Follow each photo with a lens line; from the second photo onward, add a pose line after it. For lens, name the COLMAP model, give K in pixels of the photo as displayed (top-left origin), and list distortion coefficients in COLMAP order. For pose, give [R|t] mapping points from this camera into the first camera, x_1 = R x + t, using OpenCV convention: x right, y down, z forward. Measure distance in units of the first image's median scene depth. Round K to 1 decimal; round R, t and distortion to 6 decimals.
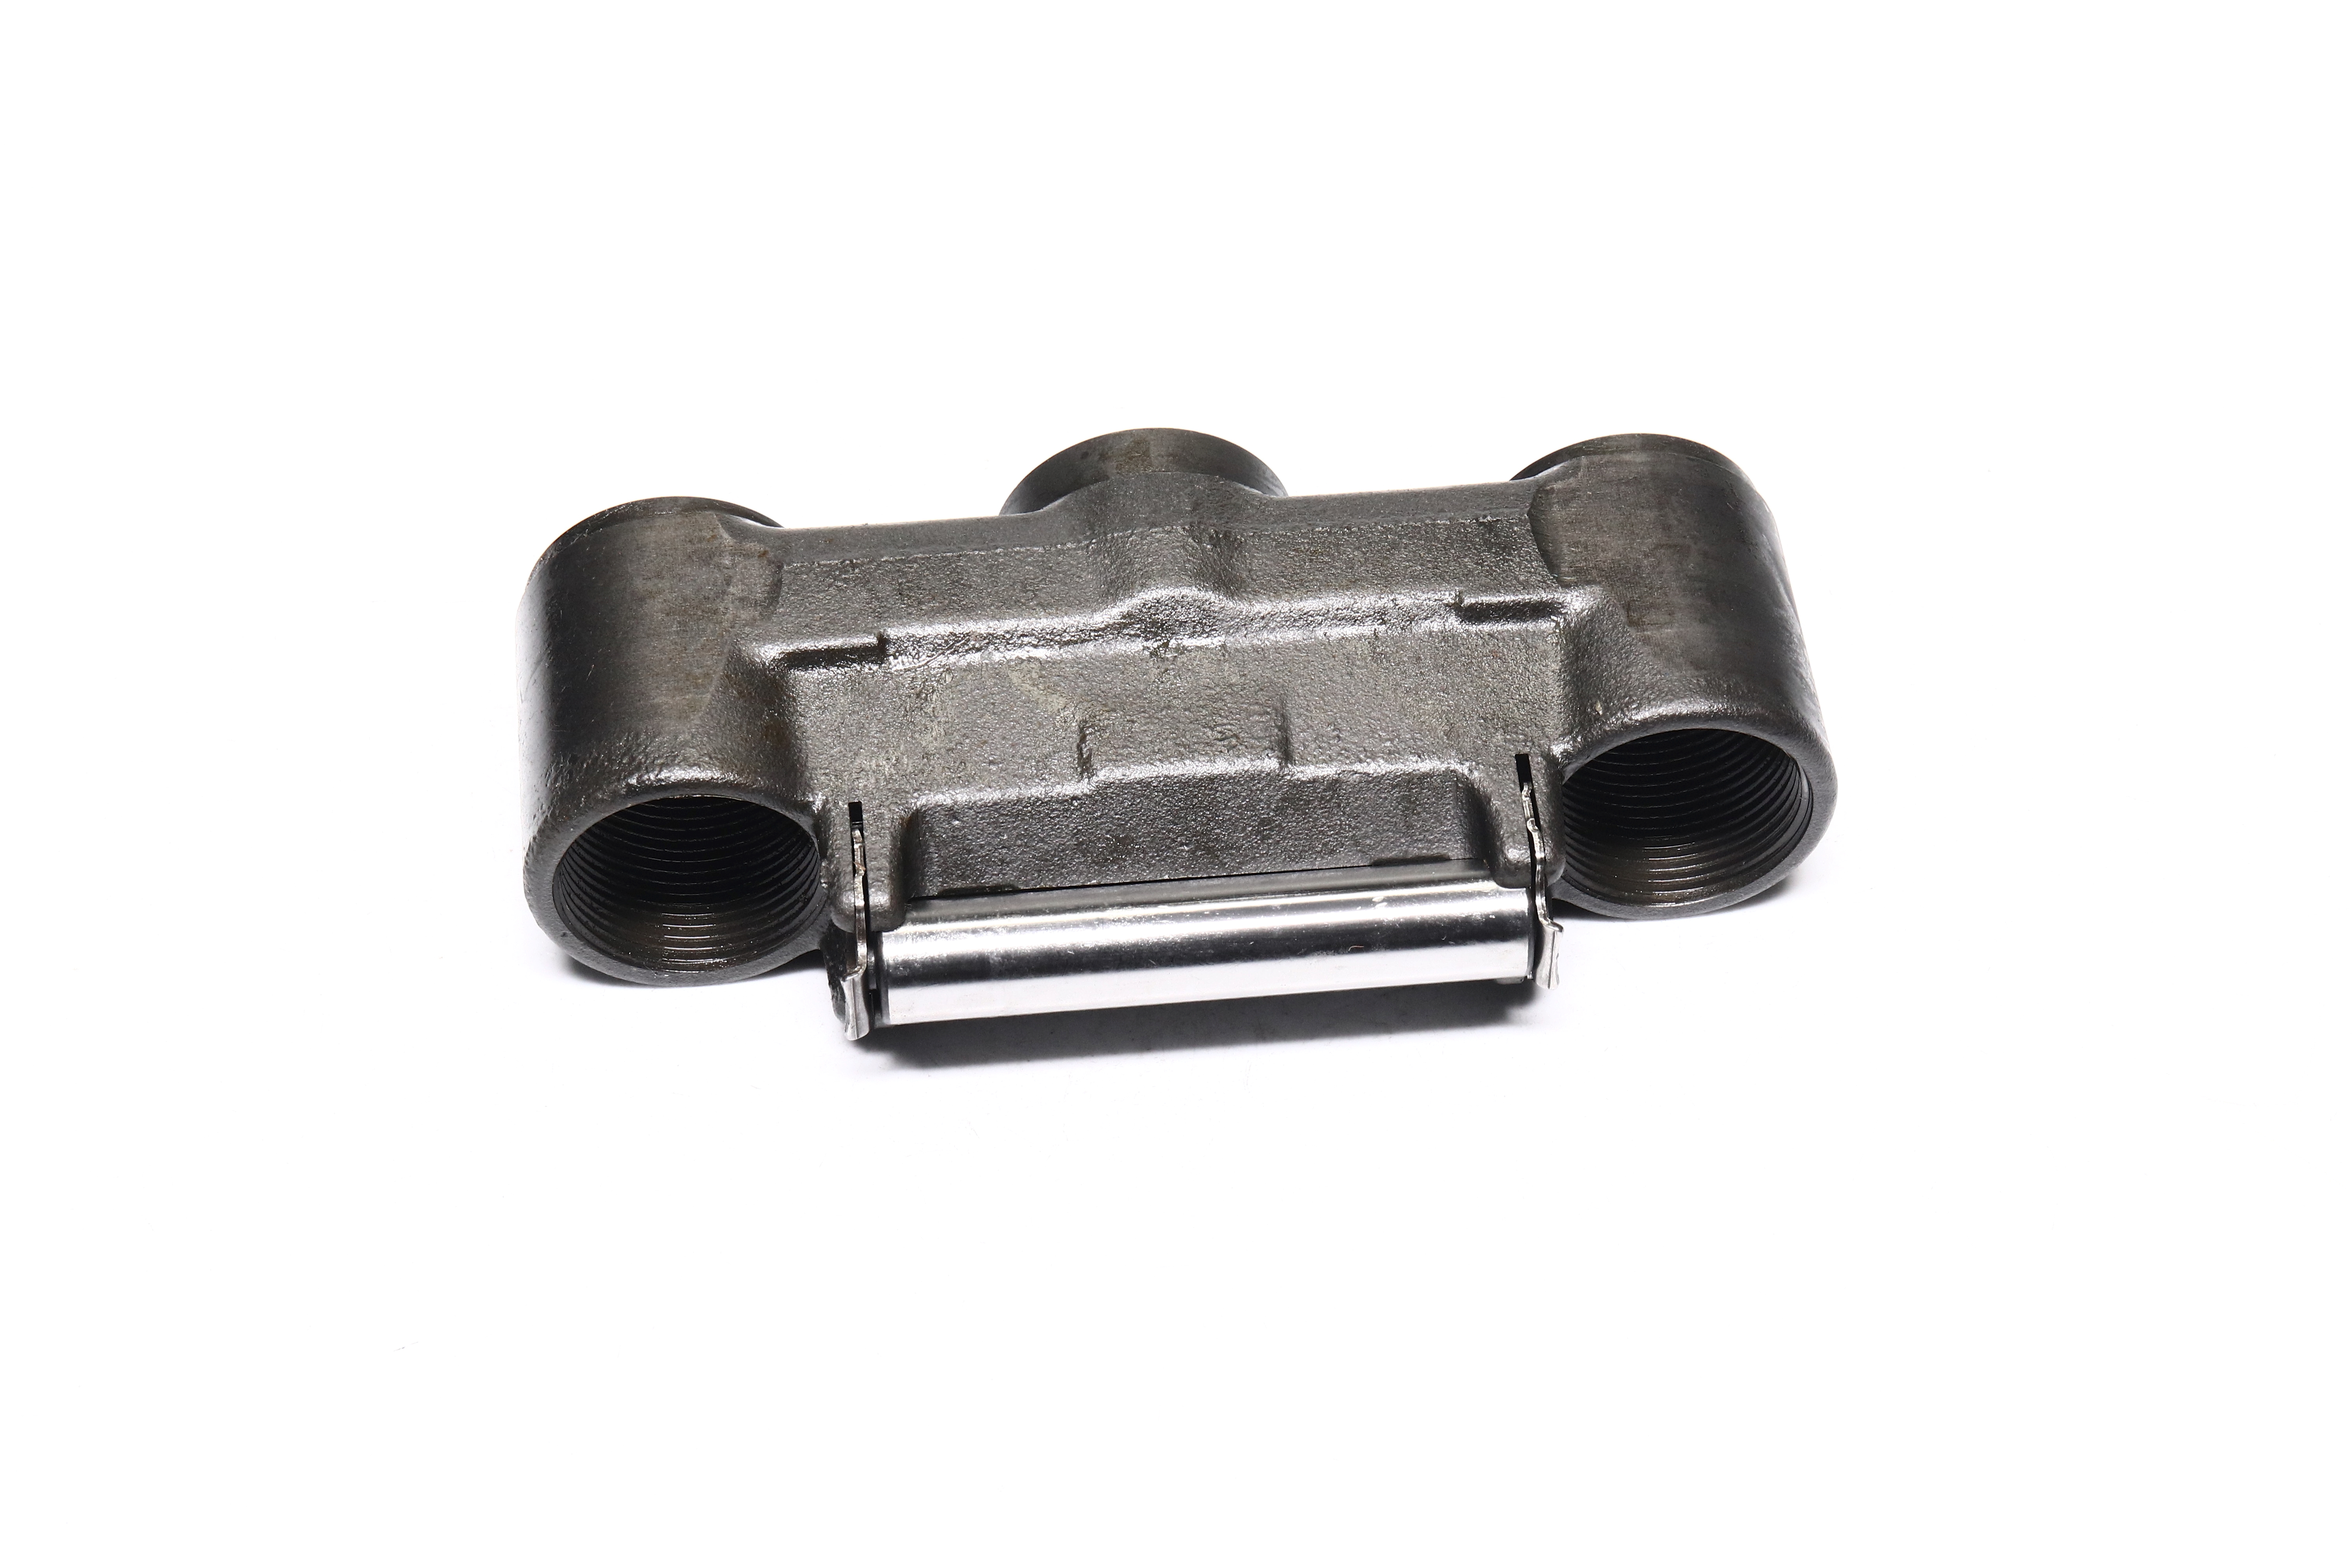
lens RADIAL K [[5755.3, 0, 1176.0], [0, 5755.3, 784.0], [0, 0, 1]] dist [-0.020235, -0.055482]
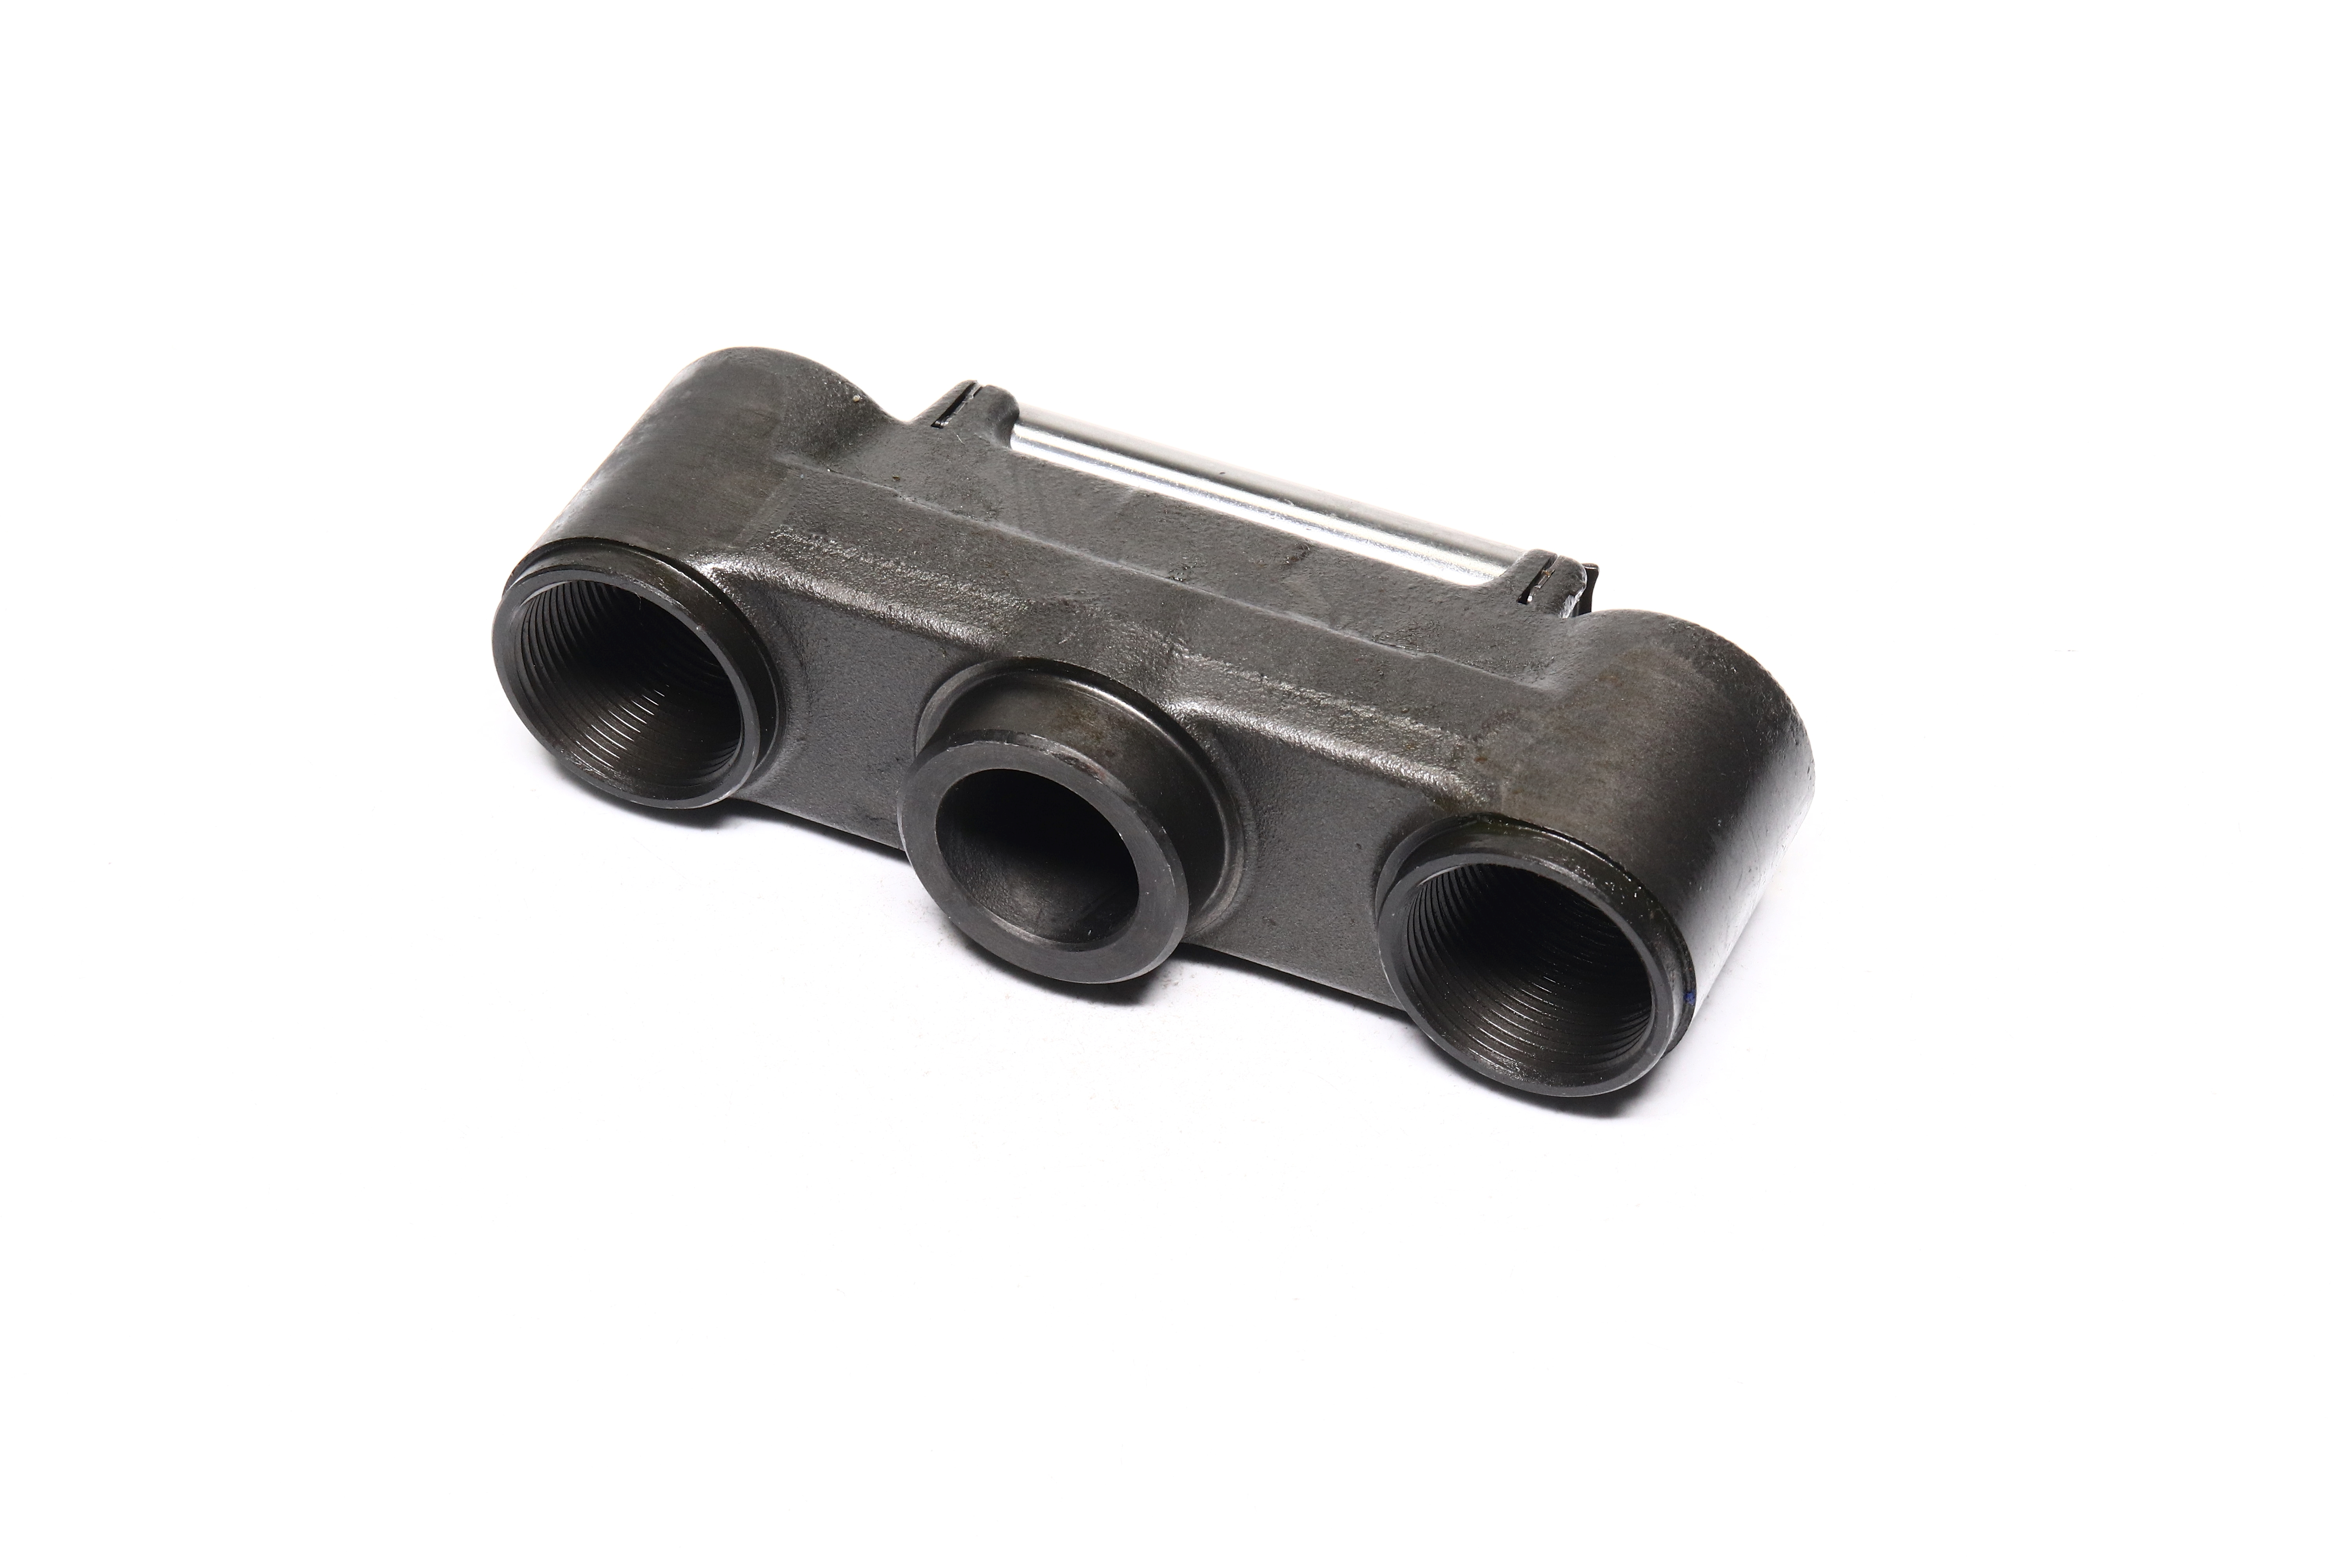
lens RADIAL K [[5755.3, 0, 1176.0], [0, 5755.3, 784.0], [0, 0, 1]] dist [-0.020235, -0.055482]
pose [[-0.863736, -0.360141, 0.352503, -0.373145], [0.356825, 0.056879, 0.932438, -0.967923], [-0.355860, 0.931162, 0.079379, 0.954876]]
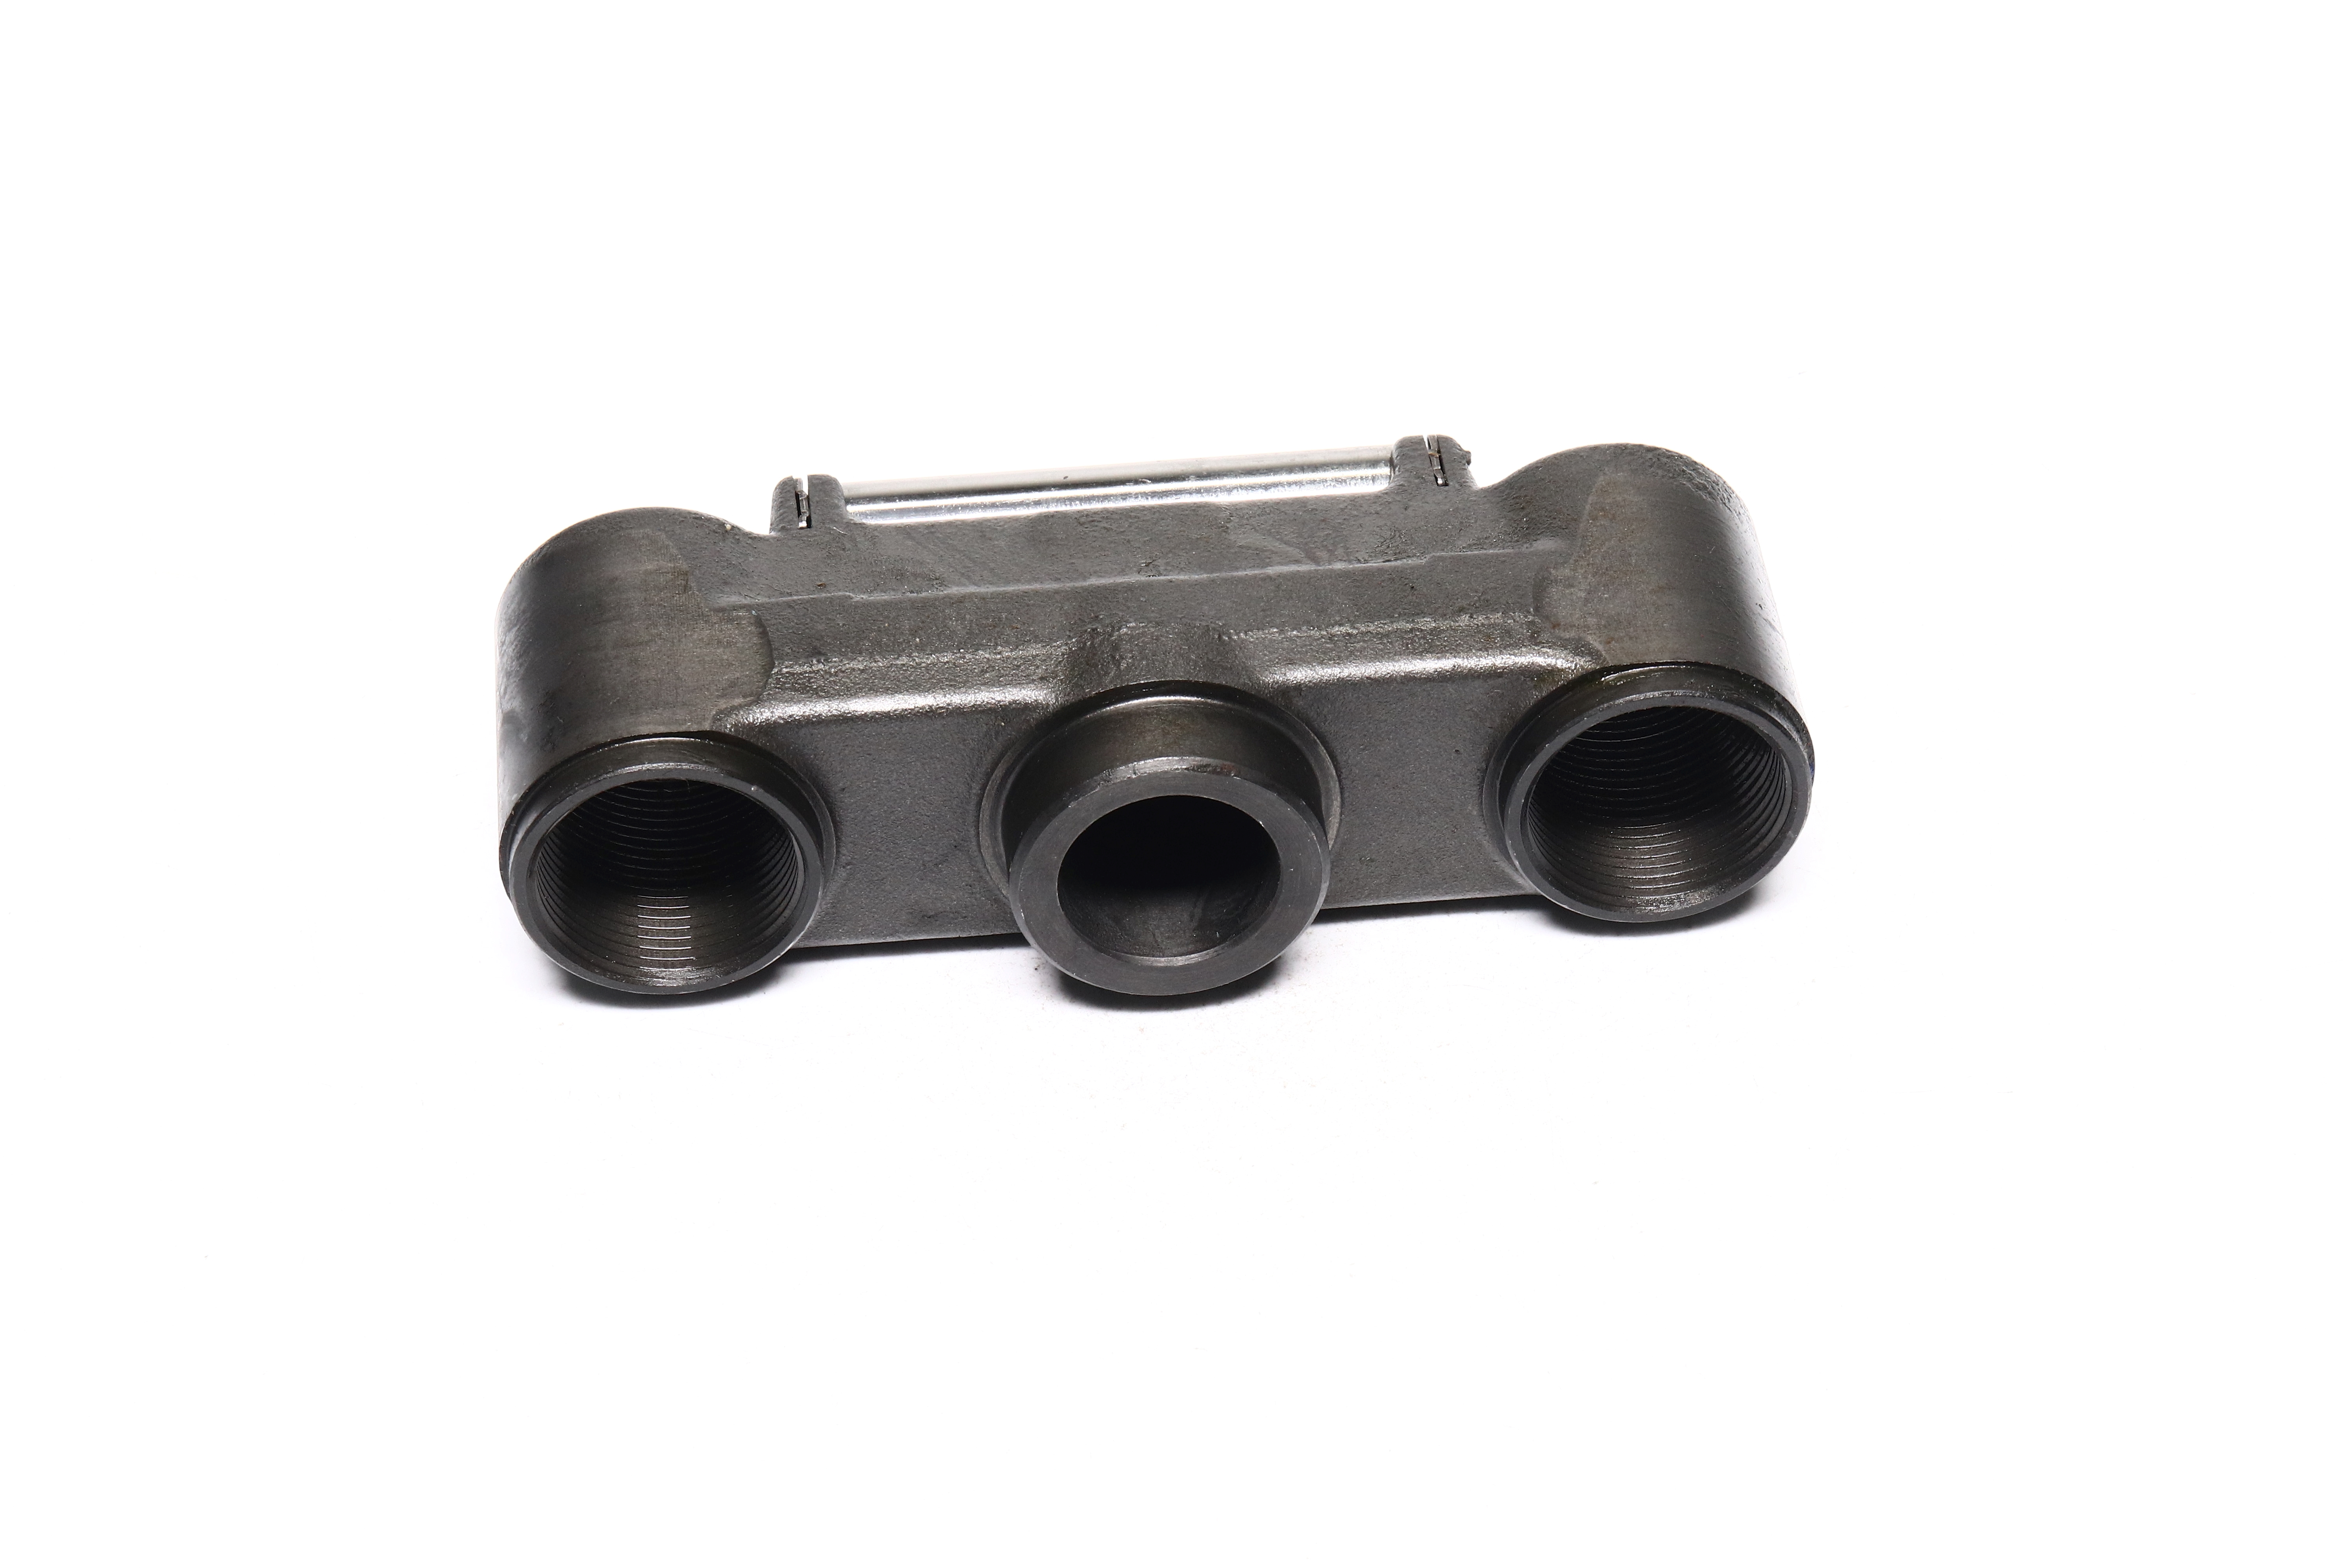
lens RADIAL K [[5755.3, 0, 1176.0], [0, 5755.3, 784.0], [0, 0, 1]] dist [-0.020235, -0.055482]
pose [[-0.999905, -0.011196, -0.008001, 0.001002], [-0.007893, -0.009692, 0.999922, -1.037224], [-0.011273, 0.999890, 0.009603, 1.028520]]
